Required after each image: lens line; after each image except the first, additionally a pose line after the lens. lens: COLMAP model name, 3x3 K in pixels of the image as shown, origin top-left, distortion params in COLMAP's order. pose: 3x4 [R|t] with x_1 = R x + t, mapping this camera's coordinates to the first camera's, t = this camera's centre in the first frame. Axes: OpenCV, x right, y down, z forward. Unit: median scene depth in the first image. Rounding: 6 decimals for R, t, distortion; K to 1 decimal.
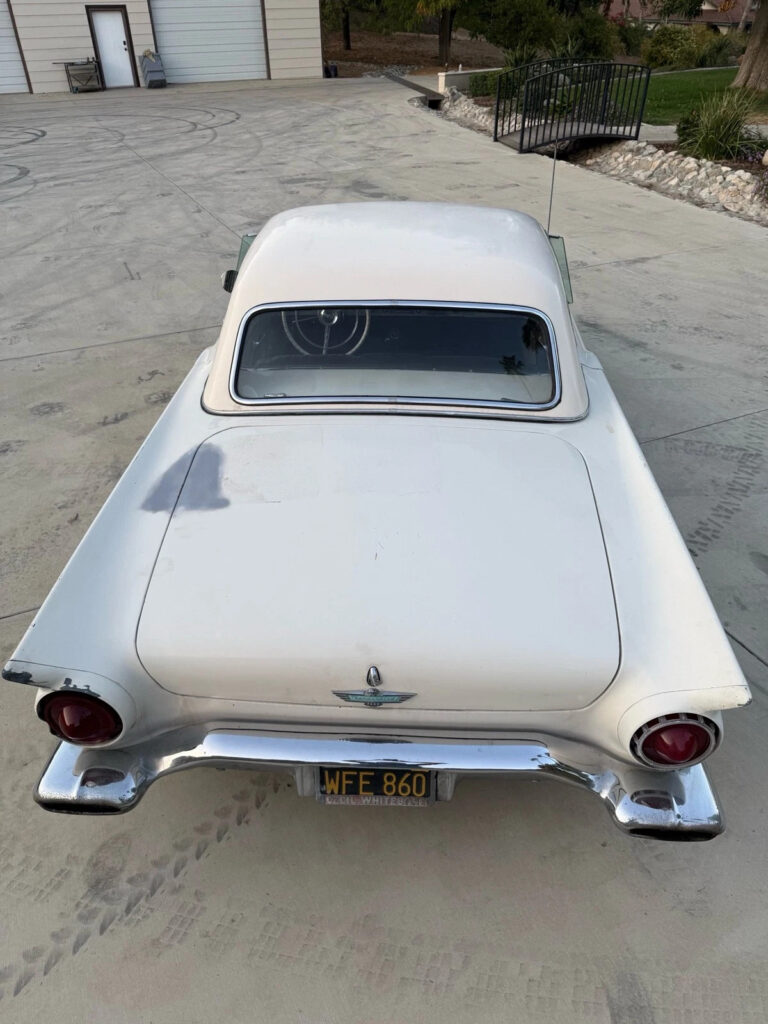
lens RADIAL K [[721.2, 0, 382.4], [0, 721.2, 515.4], [0, 0, 1]] dist [0.003914, -0.010404]
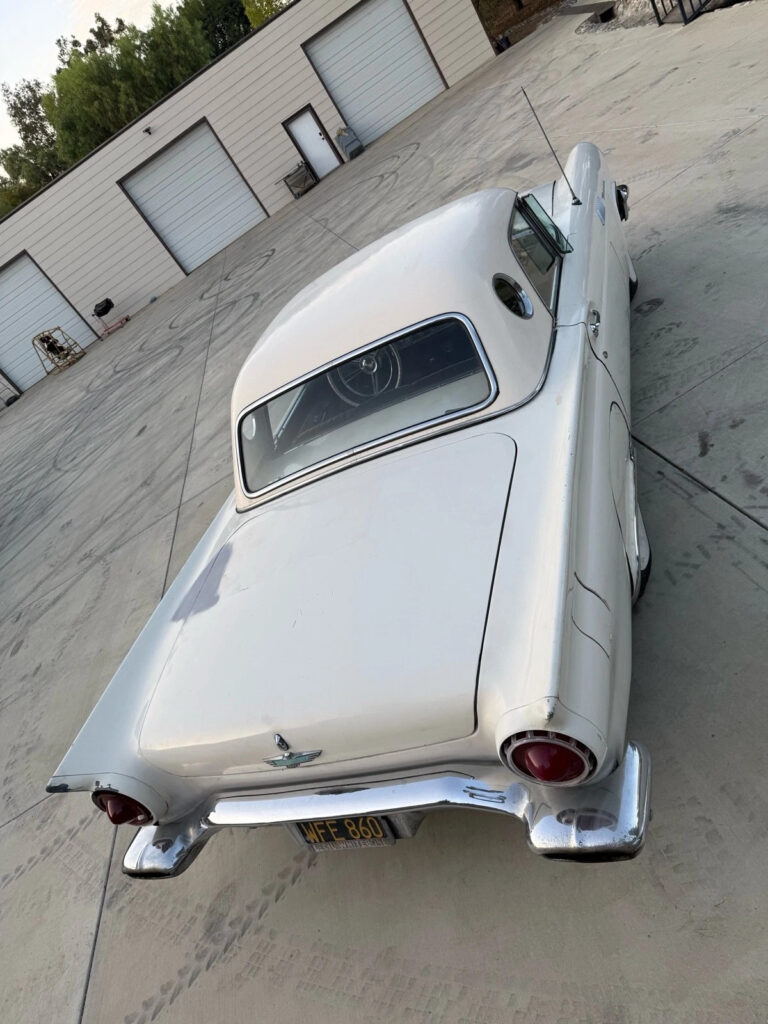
lens RADIAL K [[707.7, 0, 391.1], [0, 707.7, 513.6], [0, 0, 1]] dist [0.045675, -0.064245]
pose [[0.842041, -0.302671, -0.446495, 0.612290], [0.310345, 0.948857, -0.057937, 0.003744], [0.441195, -0.089782, 0.892909, 0.104832]]
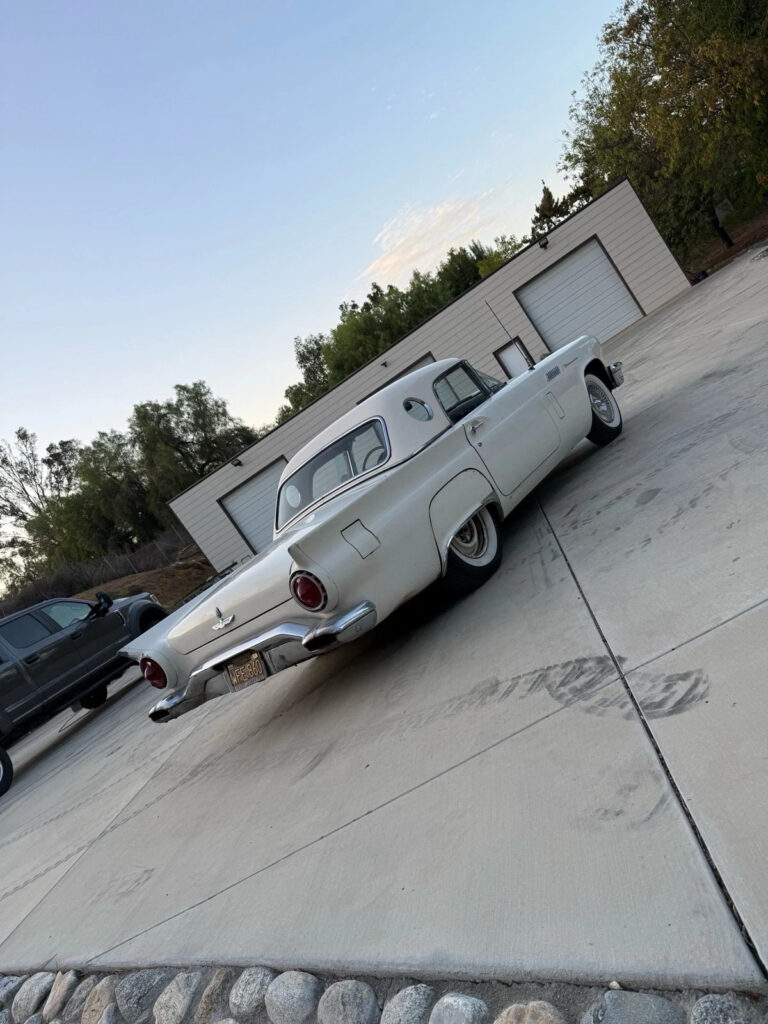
lens RADIAL K [[702.0, 0, 398.3], [0, 702.0, 514.0], [0, 0, 1]] dist [0.087411, -0.125794]
pose [[0.702606, -0.403450, -0.586152, 1.400441], [0.183791, 0.898674, -0.398253, 0.740452], [0.687434, 0.172085, 0.705564, -0.121970]]
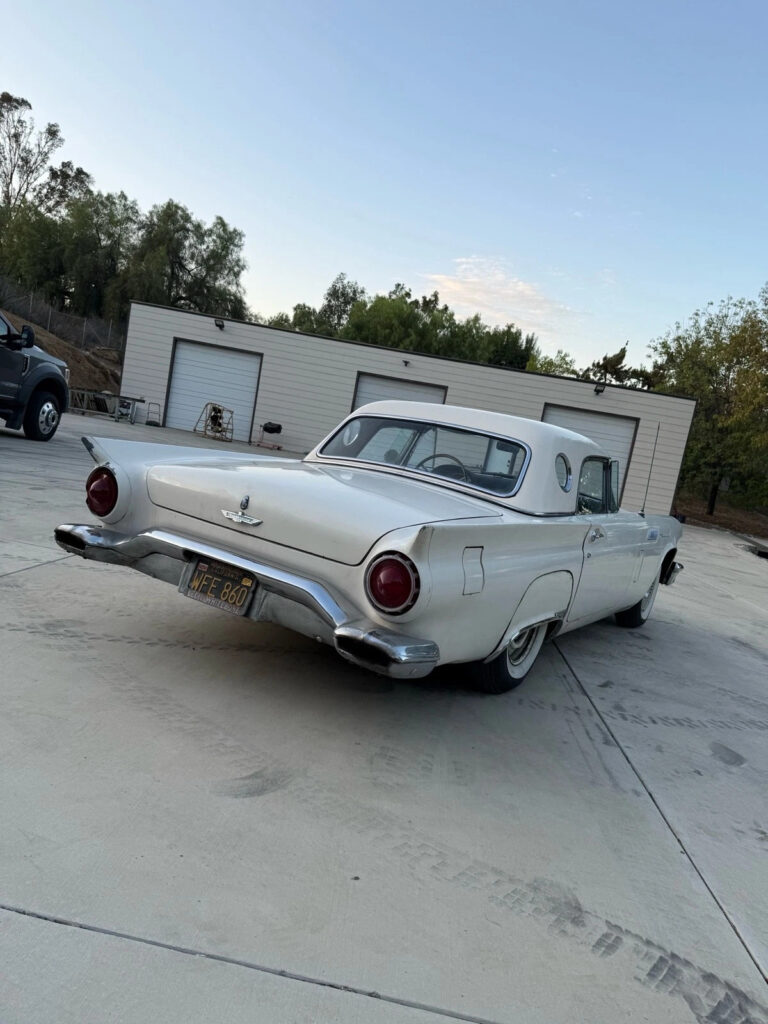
lens RADIAL K [[700.5, 0, 386.8], [0, 700.5, 518.9], [0, 0, 1]] dist [0.145842, -0.295570]
pose [[0.858087, 0.220855, -0.463583, 0.808560], [-0.429315, 0.803865, -0.411691, 0.627793], [0.281734, 0.552290, 0.784603, -0.072495]]
